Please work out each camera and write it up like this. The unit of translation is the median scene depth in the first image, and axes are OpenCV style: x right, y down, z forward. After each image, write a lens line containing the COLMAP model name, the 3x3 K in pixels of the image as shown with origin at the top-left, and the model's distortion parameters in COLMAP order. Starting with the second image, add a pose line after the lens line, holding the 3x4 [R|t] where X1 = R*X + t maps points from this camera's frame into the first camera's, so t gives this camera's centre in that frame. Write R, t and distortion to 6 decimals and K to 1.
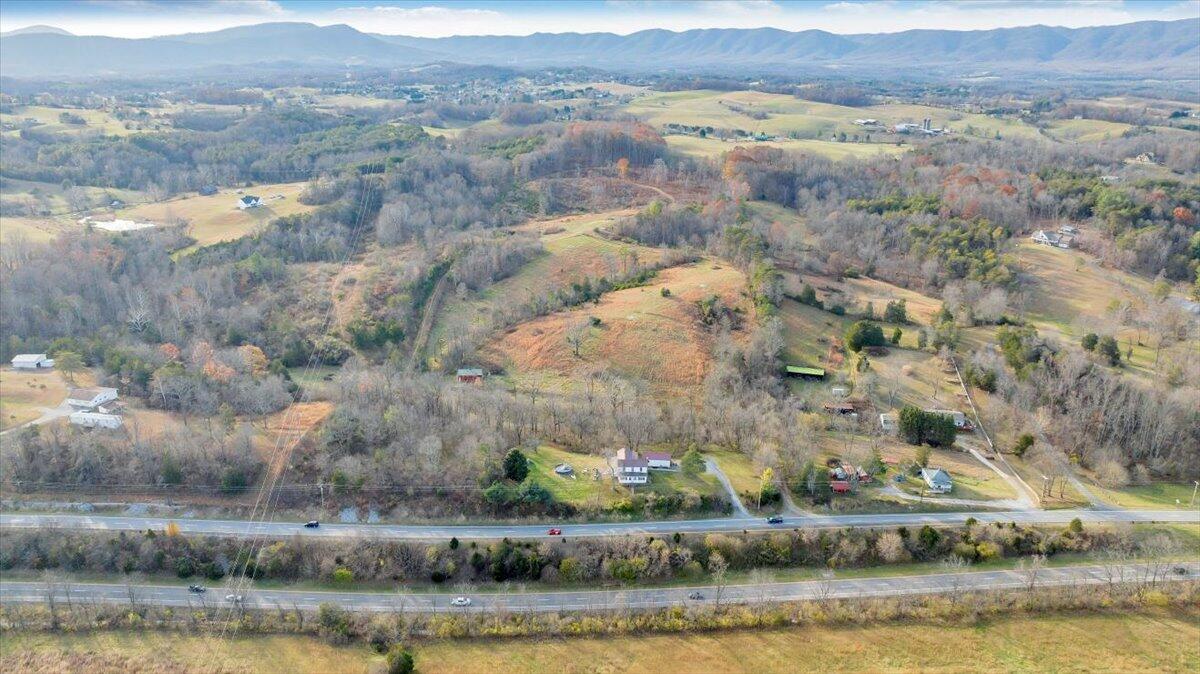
lens RADIAL K [[851.8, 0, 599.3], [0, 851.8, 343.7], [0, 0, 1]] dist [-0.044086, 0.049836]
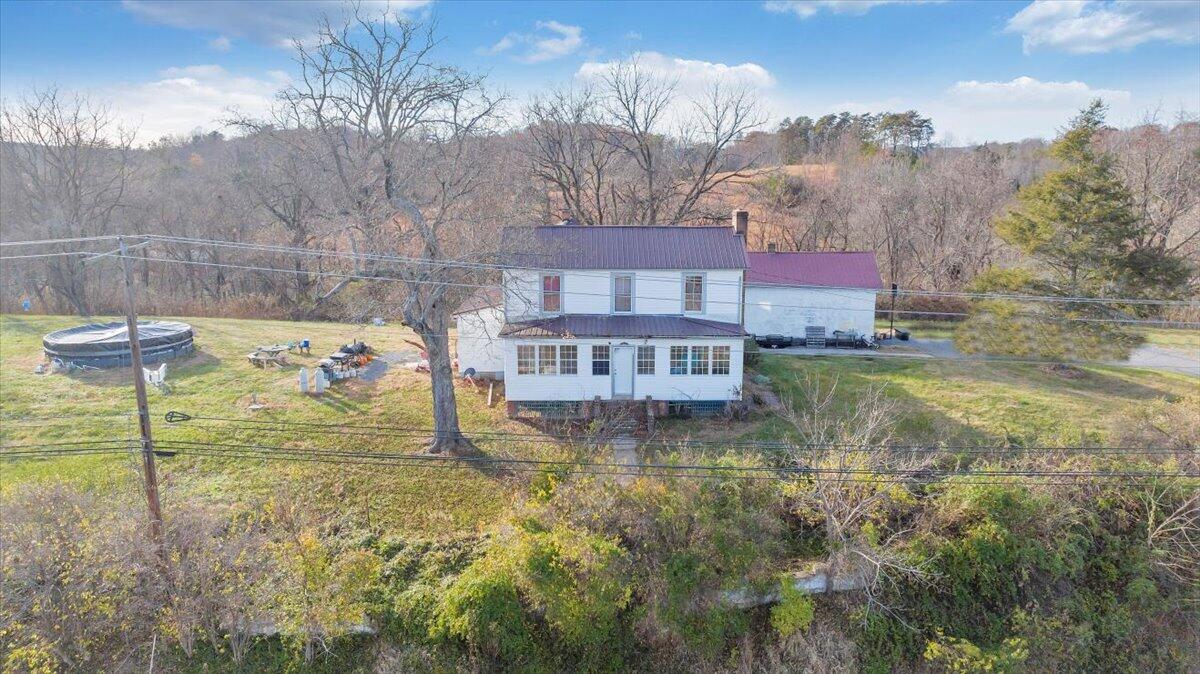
lens RADIAL K [[851.8, 0, 592.9], [0, 851.8, 345.2], [0, 0, 1]] dist [-0.044086, 0.049836]
pose [[0.999937, -0.005455, 0.009782, 0.033152], [0.006767, 0.990194, -0.139534, 0.168433], [-0.008925, 0.139592, 0.990169, 0.865870]]
